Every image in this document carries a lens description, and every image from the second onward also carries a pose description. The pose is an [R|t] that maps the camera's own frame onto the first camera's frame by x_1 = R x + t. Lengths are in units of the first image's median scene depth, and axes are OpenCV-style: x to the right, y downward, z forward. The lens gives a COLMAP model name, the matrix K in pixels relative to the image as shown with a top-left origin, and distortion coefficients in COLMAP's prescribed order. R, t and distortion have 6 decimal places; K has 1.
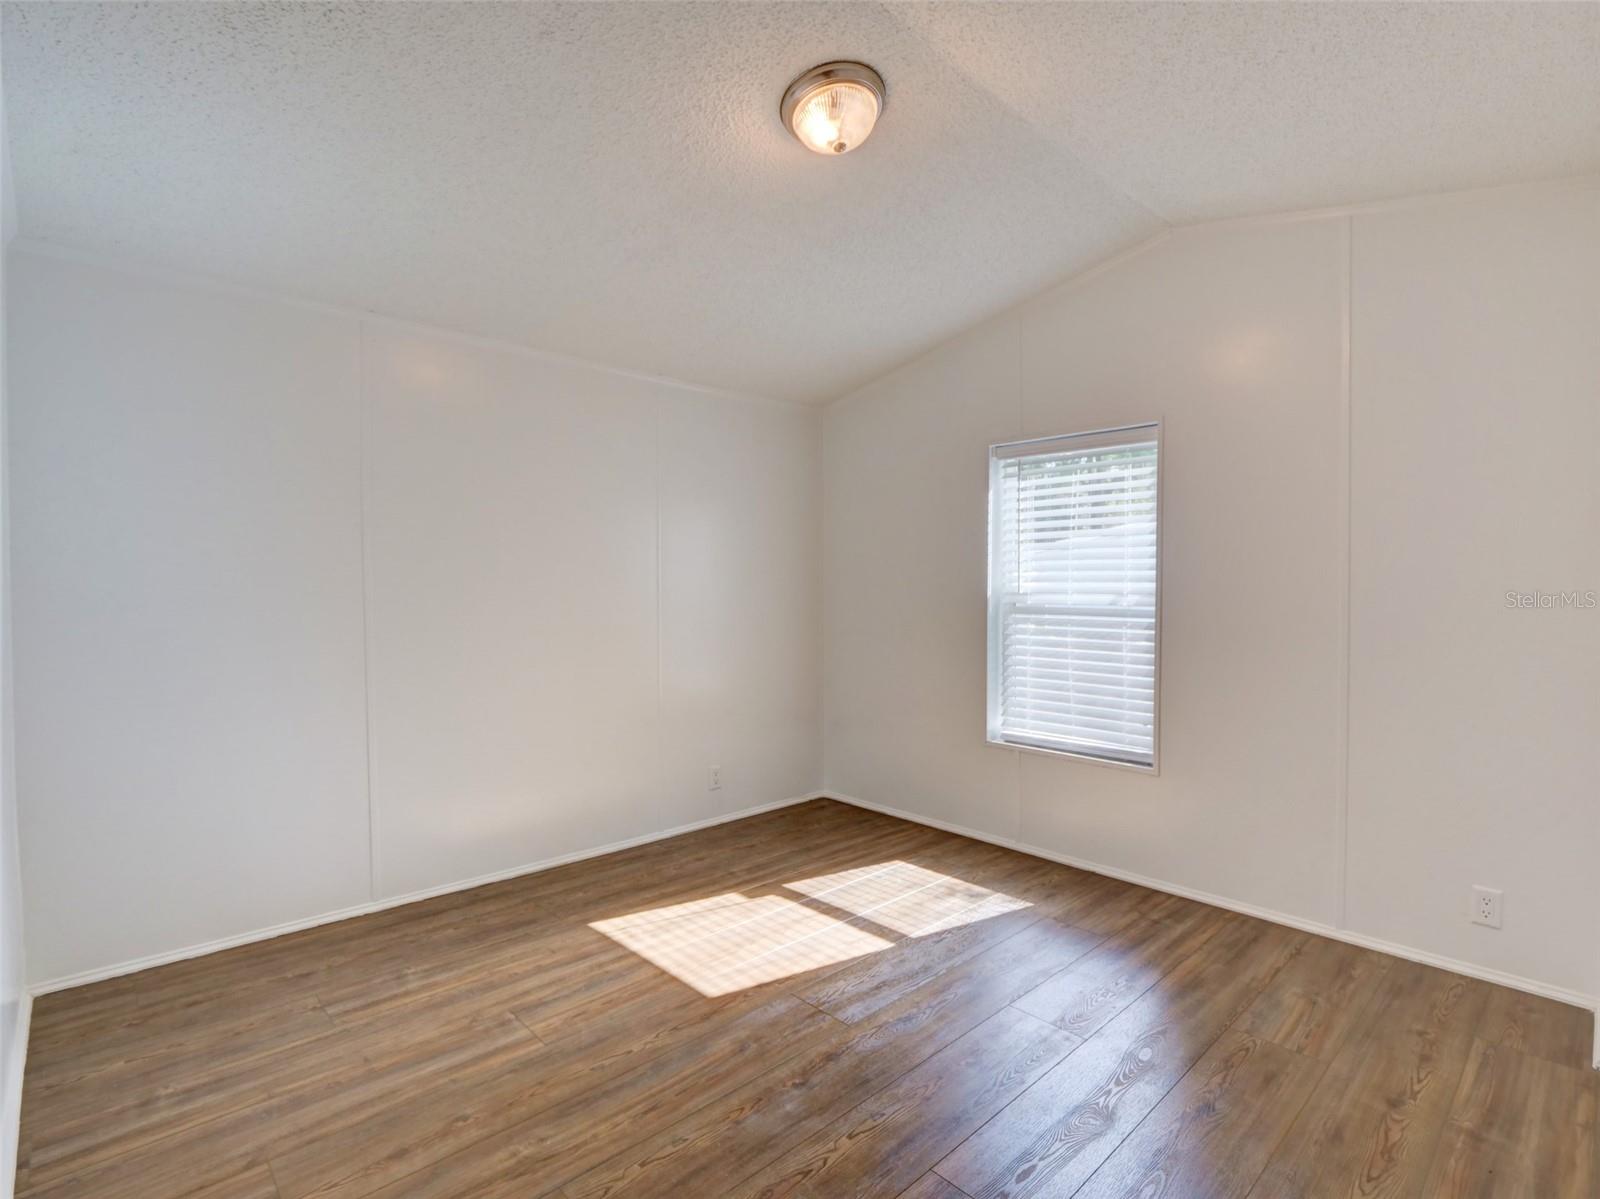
lens RADIAL K [[779.1, 0, 801.3], [0, 779.1, 601.0], [0, 0, 1]] dist [-0.012651, -0.000215]
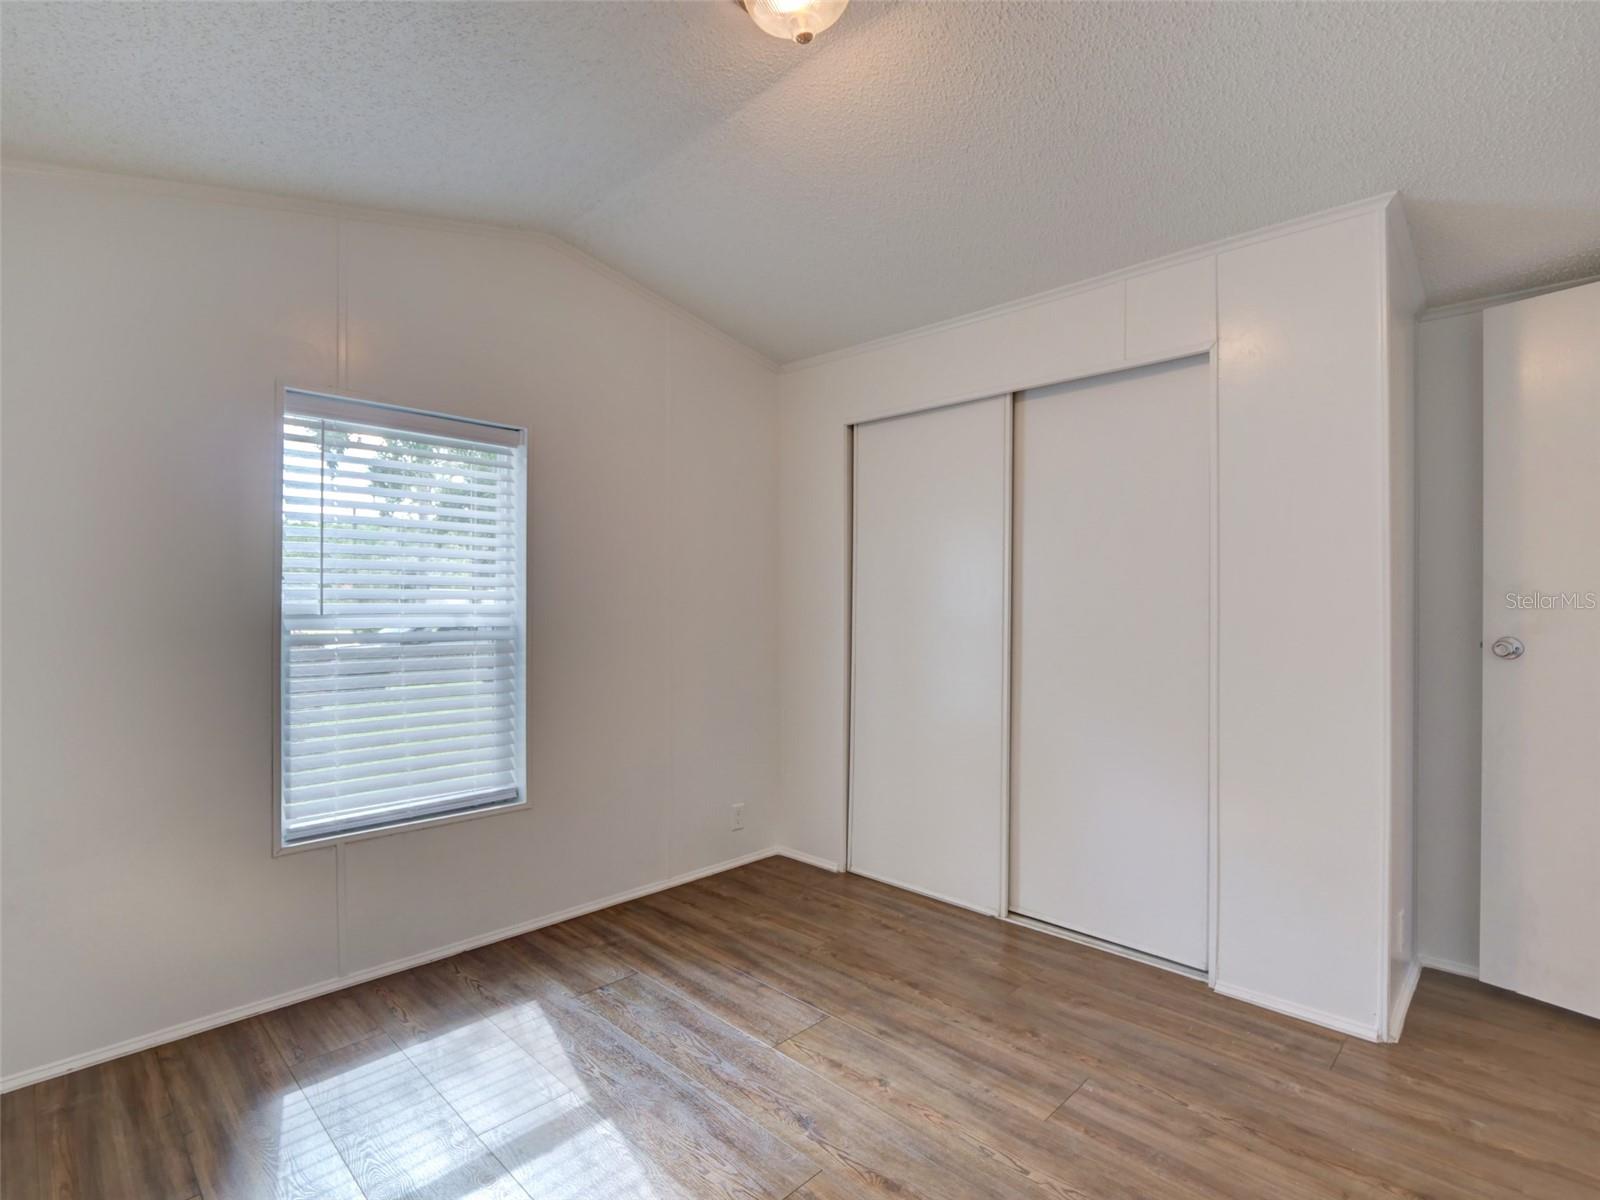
lens RADIAL K [[779.1, 0, 801.3], [0, 779.1, 601.5], [0, 0, 1]] dist [-0.012651, -0.000215]
pose [[-0.044417, -0.001072, 0.999012, -0.534147], [0.012770, 0.999917, 0.001641, -0.022775], [-0.998931, 0.012831, -0.044400, 0.776794]]
